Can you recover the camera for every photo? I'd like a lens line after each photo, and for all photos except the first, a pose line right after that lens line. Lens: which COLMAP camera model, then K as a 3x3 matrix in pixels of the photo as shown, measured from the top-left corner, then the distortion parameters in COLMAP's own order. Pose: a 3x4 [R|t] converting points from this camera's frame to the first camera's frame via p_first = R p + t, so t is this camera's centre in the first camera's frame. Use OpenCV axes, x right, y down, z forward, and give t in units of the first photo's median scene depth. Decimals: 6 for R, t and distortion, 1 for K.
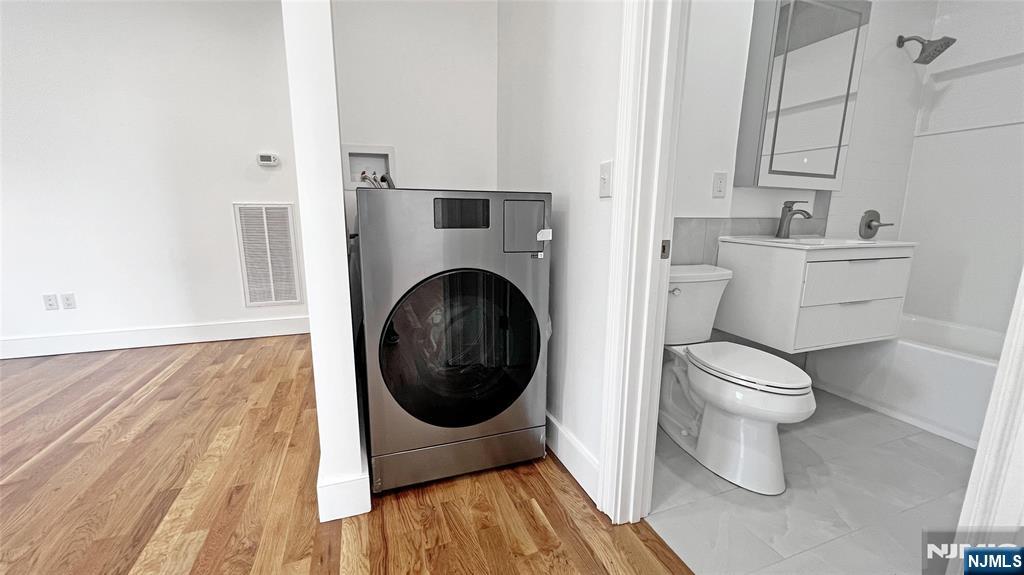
lens RADIAL K [[408.5, 0, 512.0], [0, 408.5, 287.5], [0, 0, 1]] dist [0.001452, 0.000201]
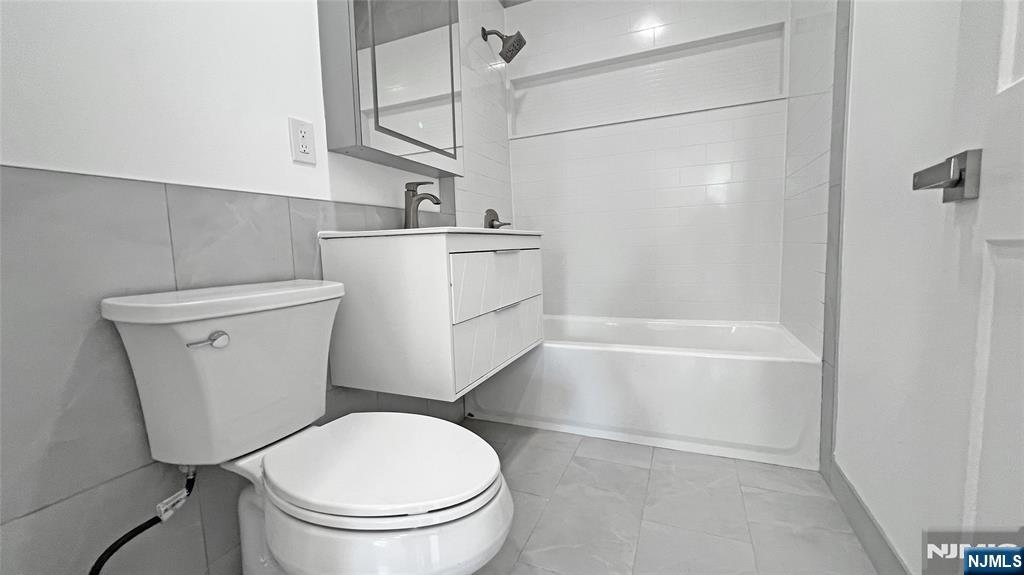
lens RADIAL K [[408.5, 0, 512.0], [0, 408.5, 287.5], [0, 0, 1]] dist [0.001452, 0.000201]
pose [[0.688193, -0.104561, 0.717954, 0.268286], [0.173765, 0.984514, -0.023180, 0.017683], [-0.704412, 0.140708, 0.695705, 0.406309]]
